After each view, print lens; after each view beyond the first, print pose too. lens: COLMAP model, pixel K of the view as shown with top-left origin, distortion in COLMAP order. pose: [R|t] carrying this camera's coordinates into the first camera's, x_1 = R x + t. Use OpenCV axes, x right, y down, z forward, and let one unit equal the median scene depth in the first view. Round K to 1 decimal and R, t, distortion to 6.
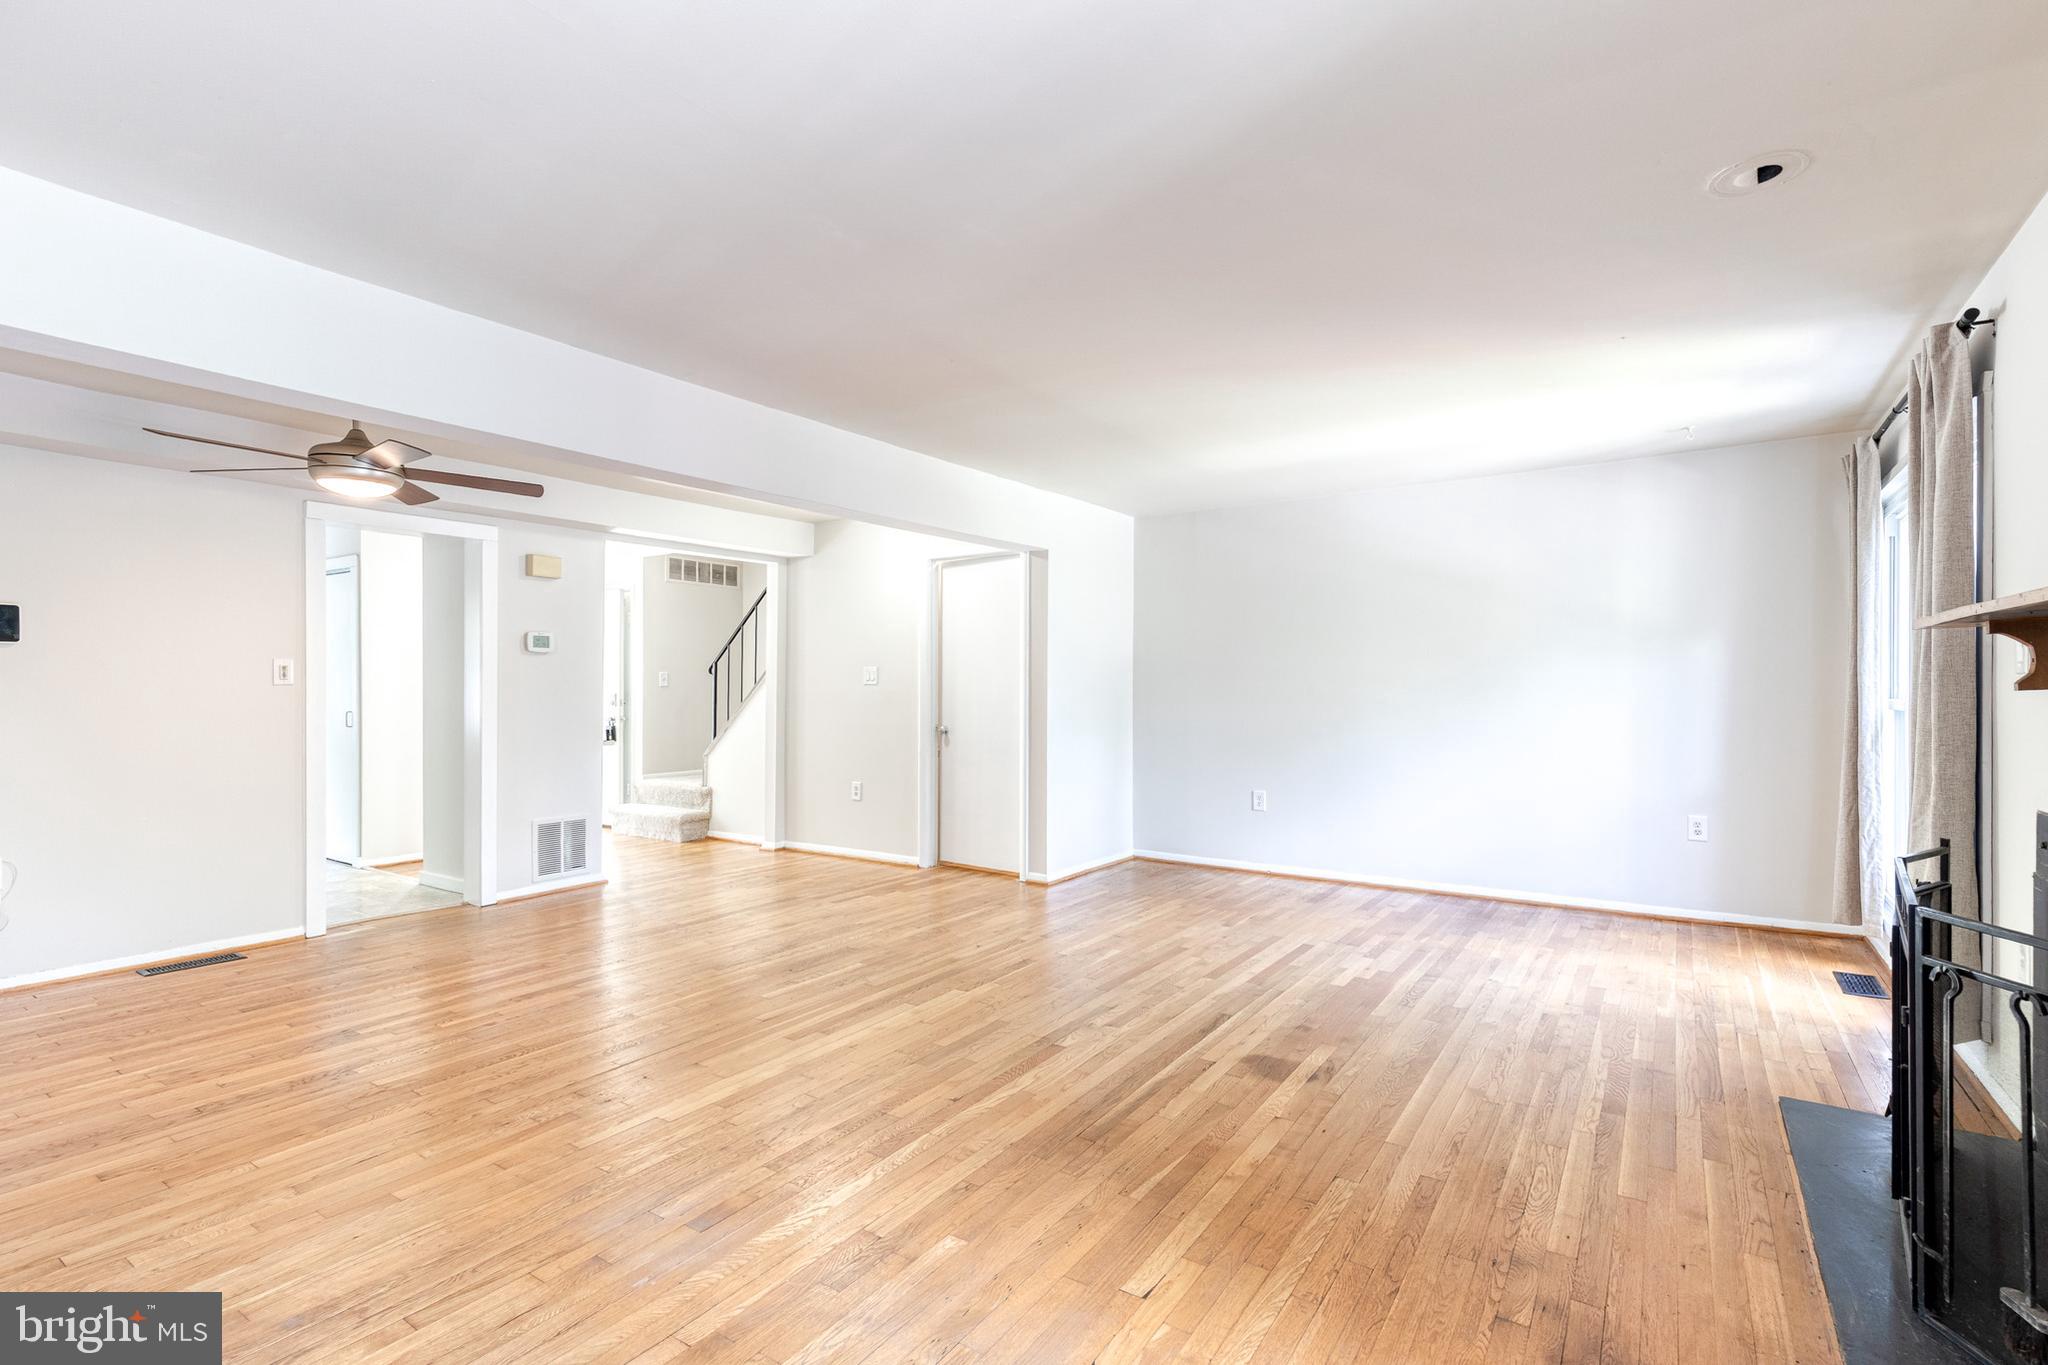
lens RADIAL K [[948.0, 0, 1038.2], [0, 948.0, 694.6], [0, 0, 1]] dist [0.013529, -0.000949]
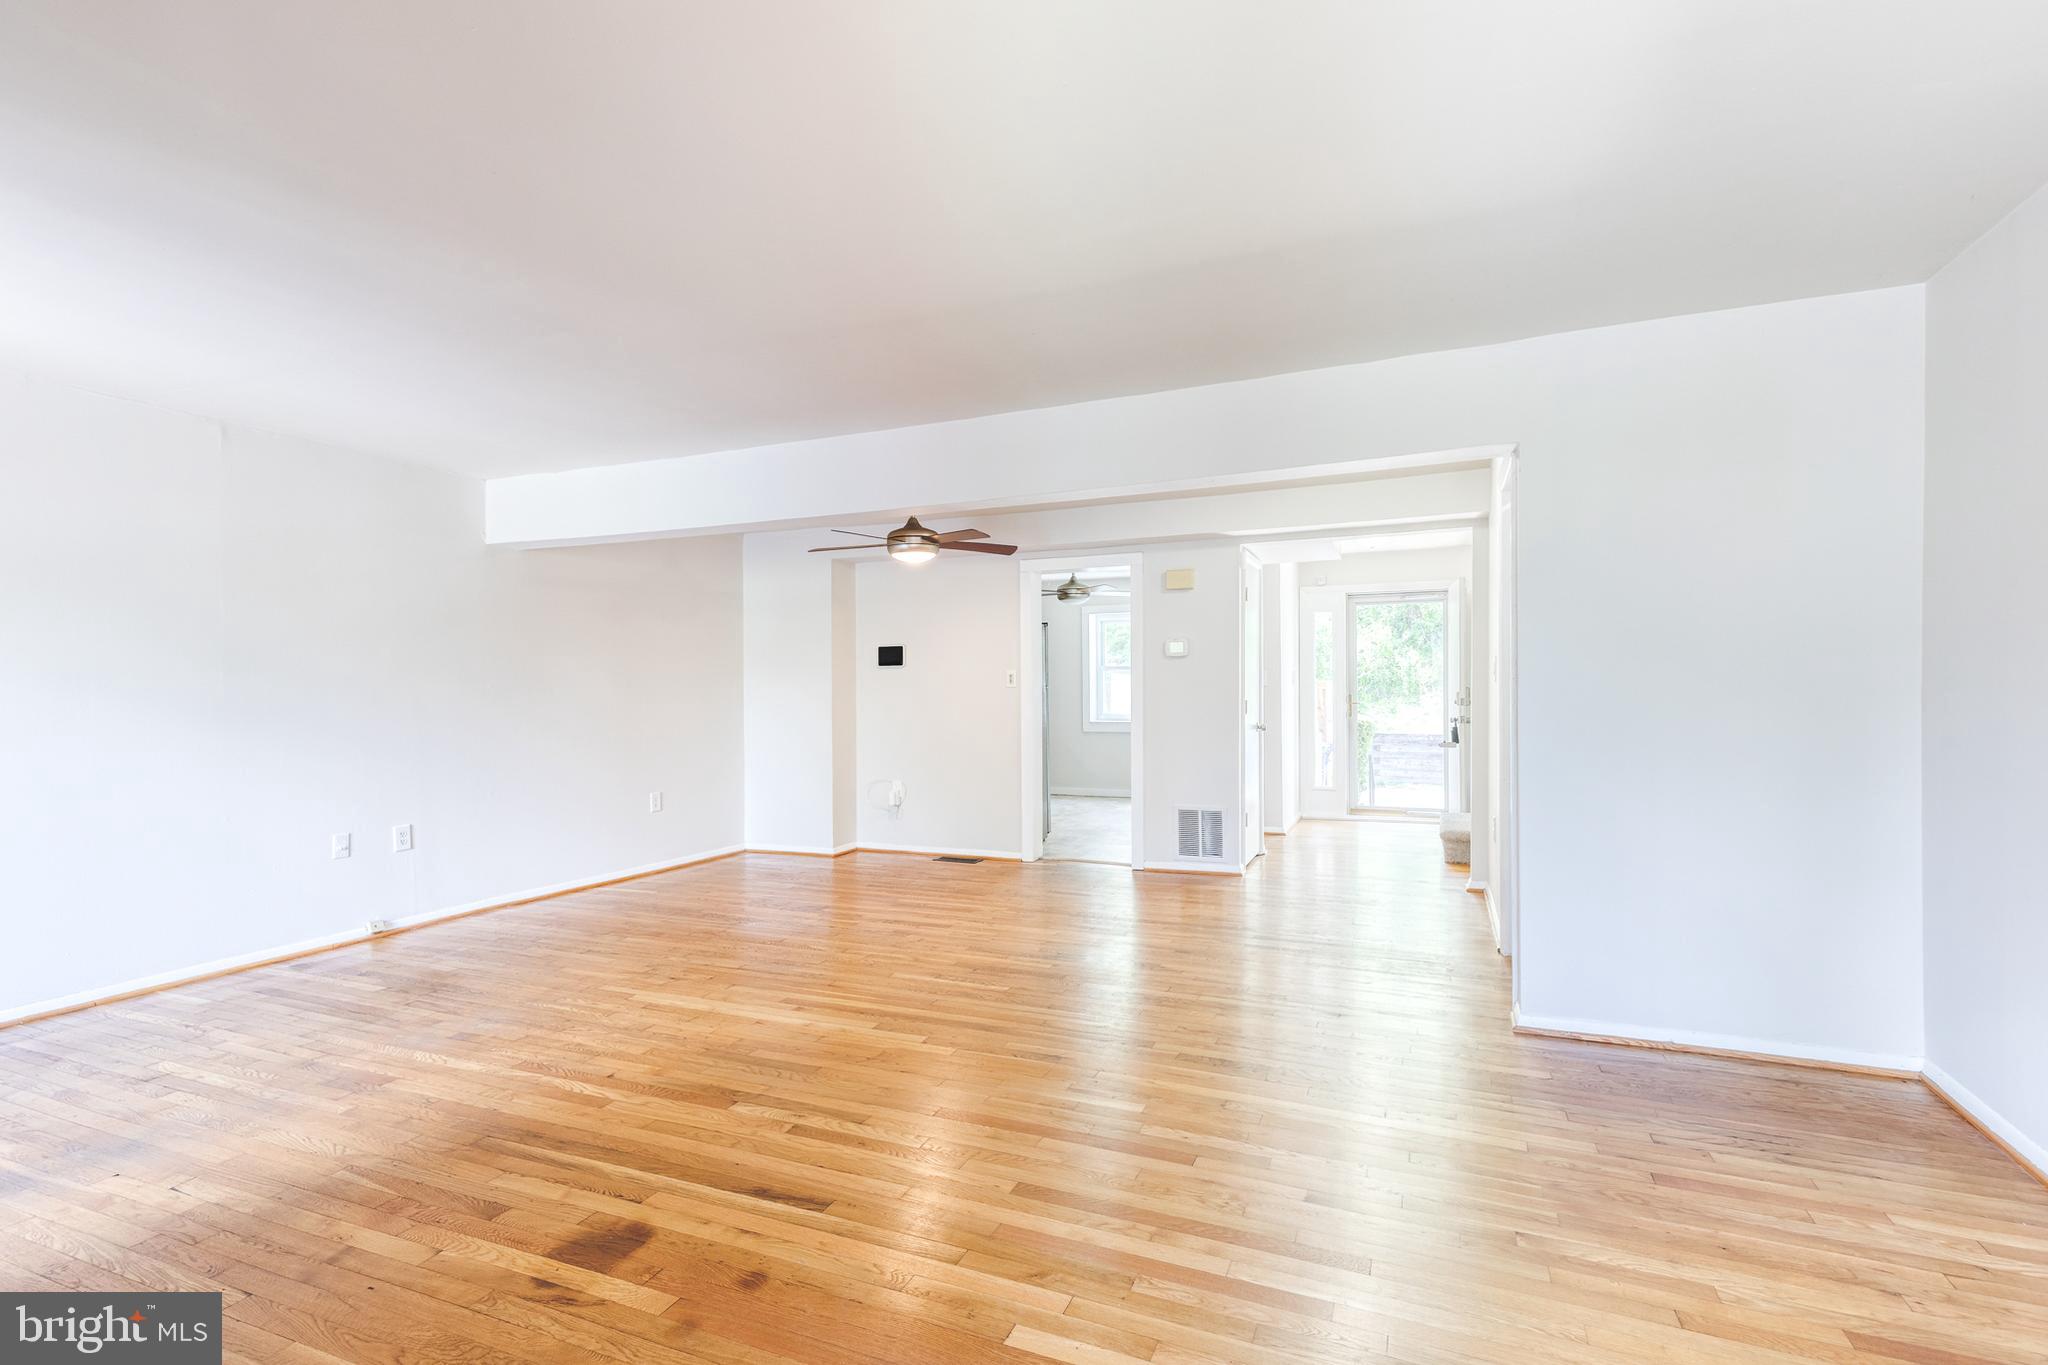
lens RADIAL K [[924.7, 0, 1041.1], [0, 924.7, 698.1], [0, 0, 1]] dist [0.010519, -0.000532]
pose [[0.200355, 0.008410, -0.979687, 0.718786], [0.003994, 0.999948, 0.009401, -0.007657], [0.979715, -0.005797, 0.200311, 0.878592]]
